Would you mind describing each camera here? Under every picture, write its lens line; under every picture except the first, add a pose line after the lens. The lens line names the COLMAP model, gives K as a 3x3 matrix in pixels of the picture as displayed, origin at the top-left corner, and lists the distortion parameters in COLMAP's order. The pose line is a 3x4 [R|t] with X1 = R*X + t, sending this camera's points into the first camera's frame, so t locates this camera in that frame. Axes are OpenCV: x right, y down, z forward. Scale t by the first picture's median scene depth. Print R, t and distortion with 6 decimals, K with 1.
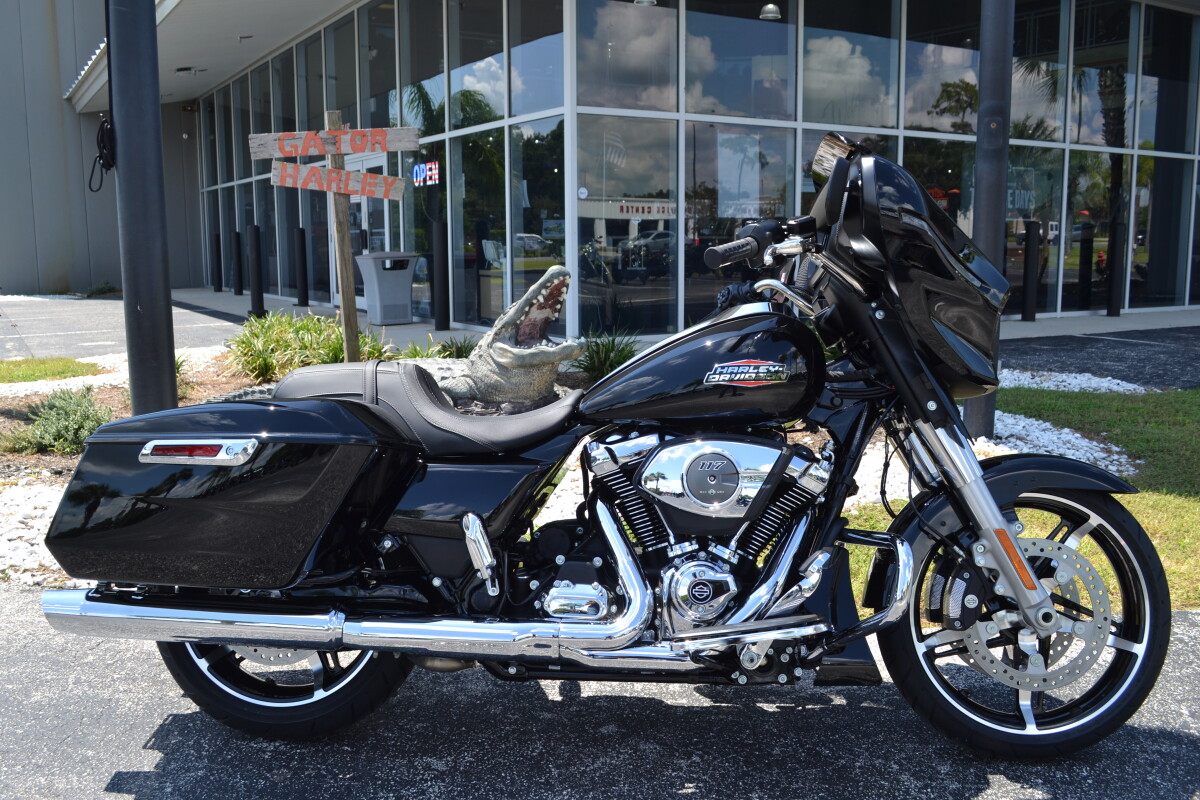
lens RADIAL K [[1072.6, 0, 600.0], [0, 1072.6, 400.0], [0, 0, 1]] dist [-0.101180, 0.052060]
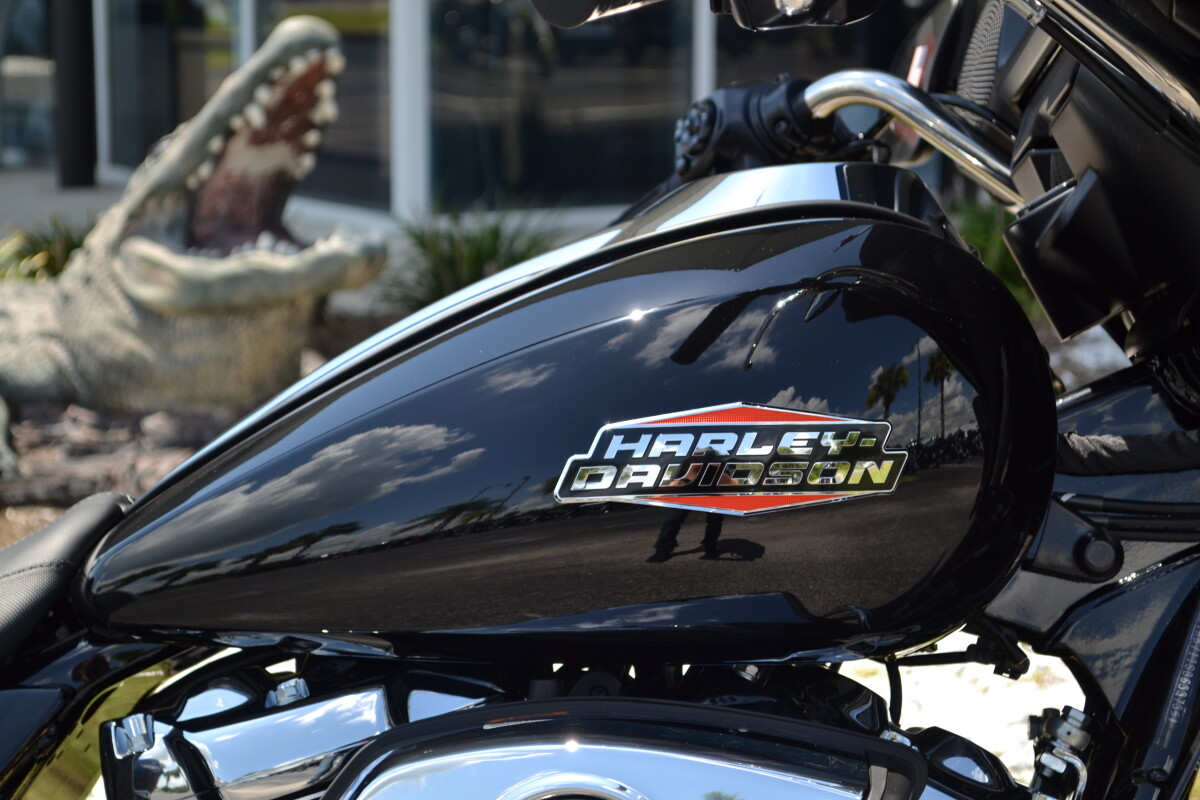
lens RADIAL K [[2630.2, 0, 600.0], [0, 2630.2, 400.0], [0, 0, 1]] dist [0.012879, 0.086235]
pose [[0.999689, 0.004304, 0.024550, 0.036089], [-0.004738, 0.999833, 0.017656, -0.019123], [-0.024470, -0.017767, 0.999543, 0.155262]]
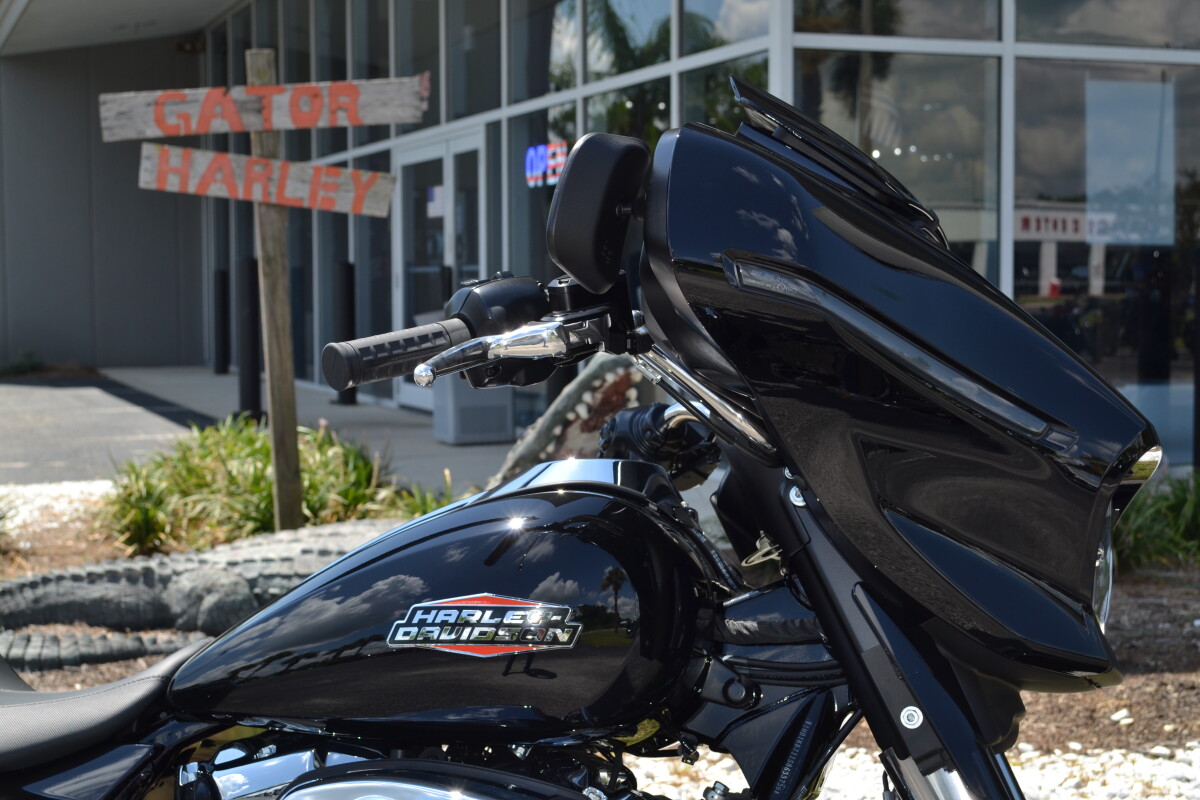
lens RADIAL K [[2001.7, 0, 600.0], [0, 2001.7, 400.0], [0, 0, 1]] dist [-0.026830, -0.082307]
pose [[0.982832, 0.011271, -0.184158, 0.130507], [-0.027716, 0.995826, -0.086967, -0.018308], [0.182409, 0.090578, 0.979042, 0.077687]]
